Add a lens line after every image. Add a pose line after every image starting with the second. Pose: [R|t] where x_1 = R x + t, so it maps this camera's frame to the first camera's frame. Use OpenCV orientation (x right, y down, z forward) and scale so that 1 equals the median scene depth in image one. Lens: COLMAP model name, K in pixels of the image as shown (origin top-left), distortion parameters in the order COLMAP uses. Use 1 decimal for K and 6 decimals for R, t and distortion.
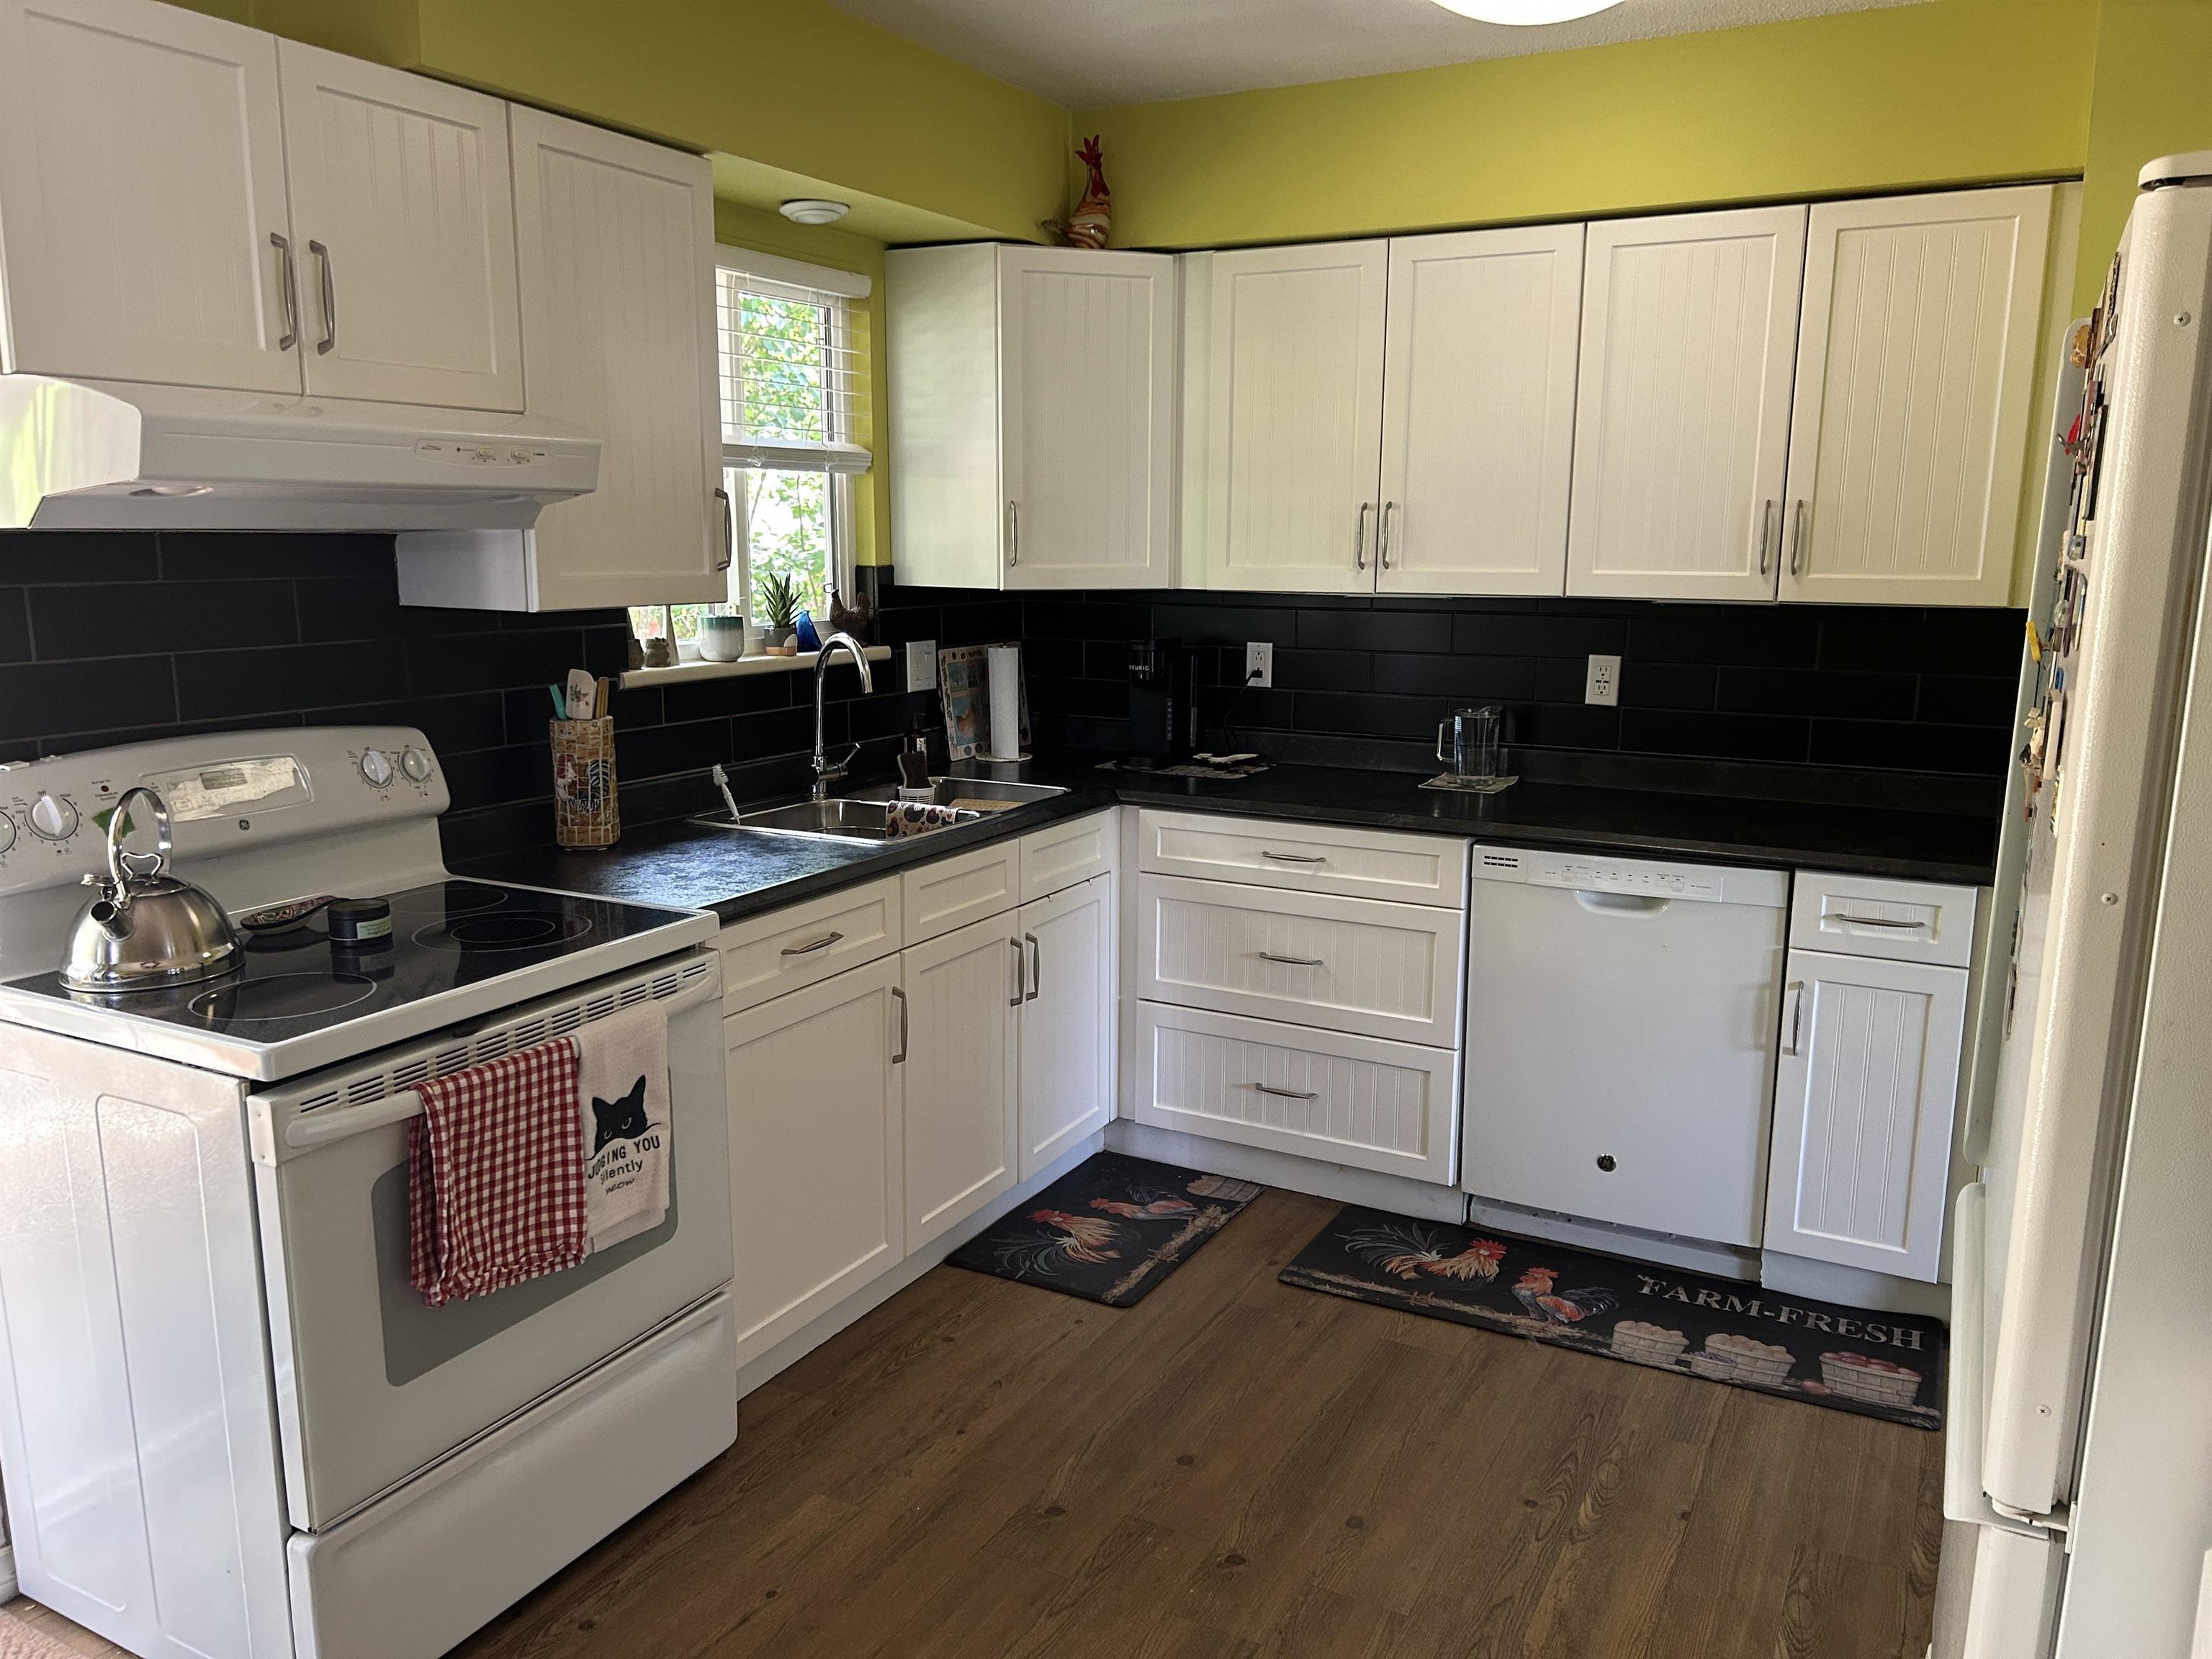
lens RADIAL K [[1656.6, 0, 1091.0], [0, 1656.6, 831.0], [0, 0, 1]] dist [0.067473, -0.061475]
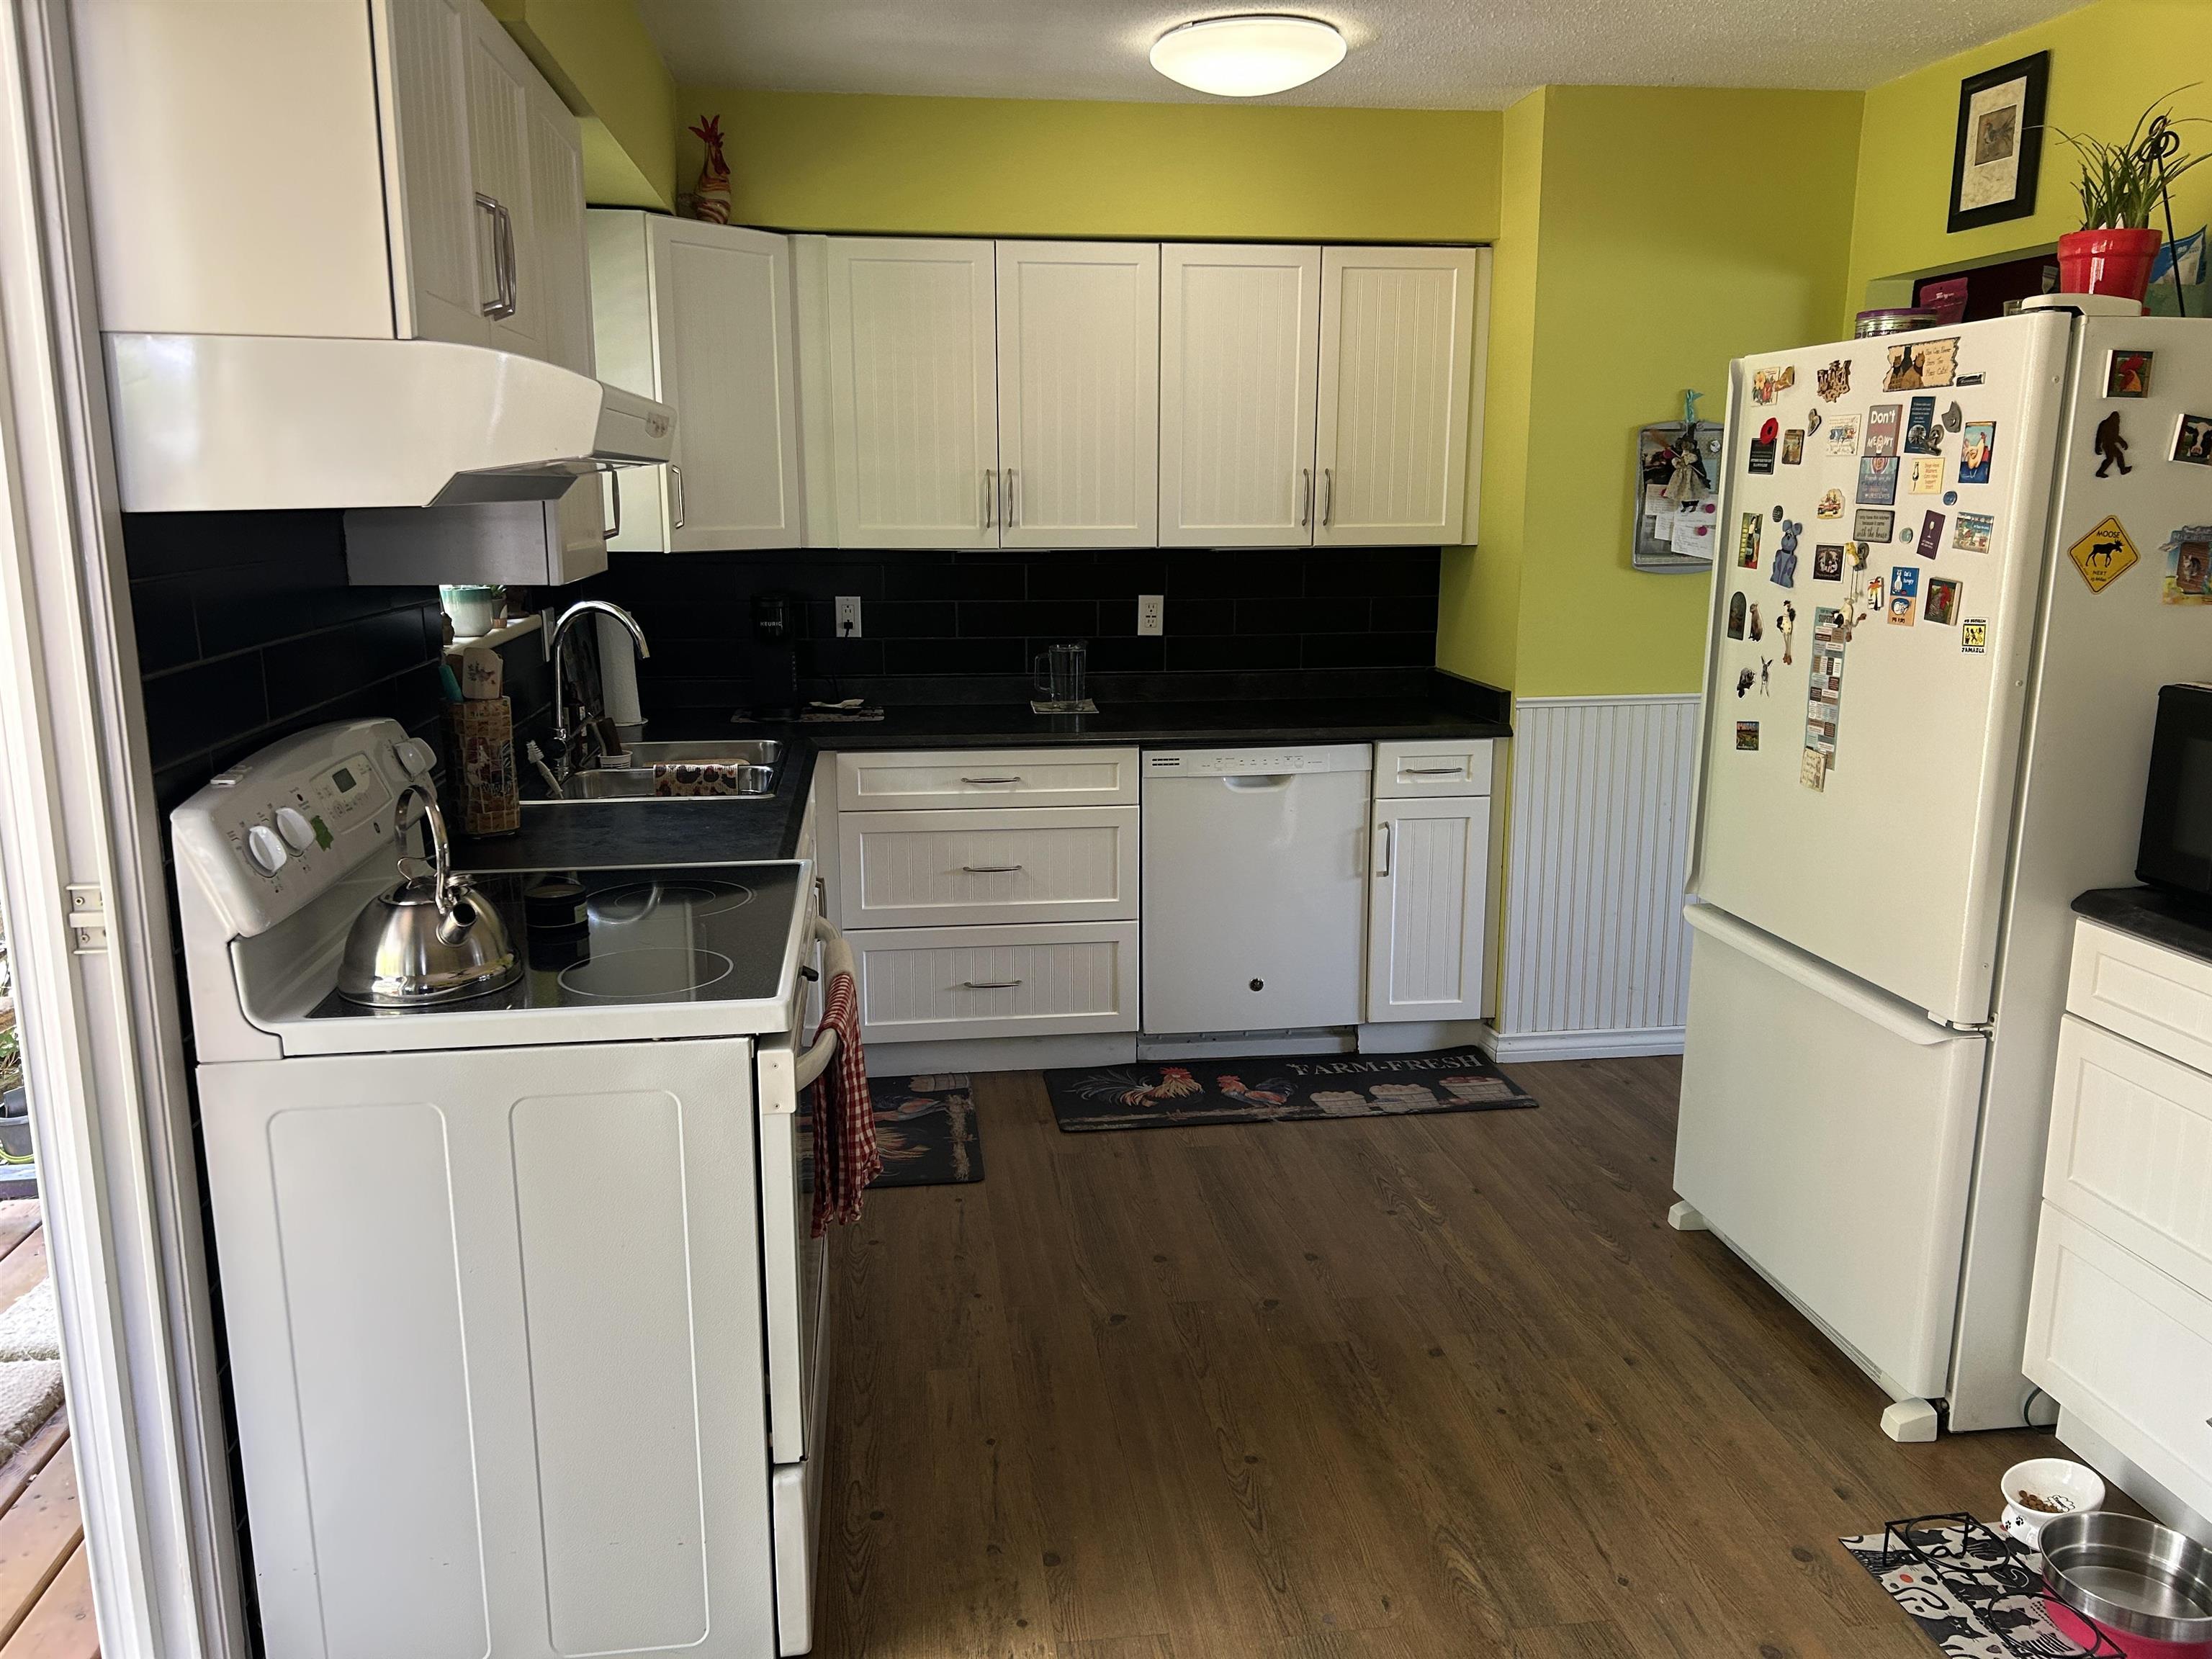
lens RADIAL K [[1656.6, 0, 1097.8], [0, 1656.6, 823.6], [0, 0, 1]] dist [0.067473, -0.061475]
pose [[0.813054, -0.121799, 0.569305, -0.508682], [0.110812, 0.992370, 0.054055, -0.008172], [-0.571545, 0.019136, 0.820347, 0.016434]]
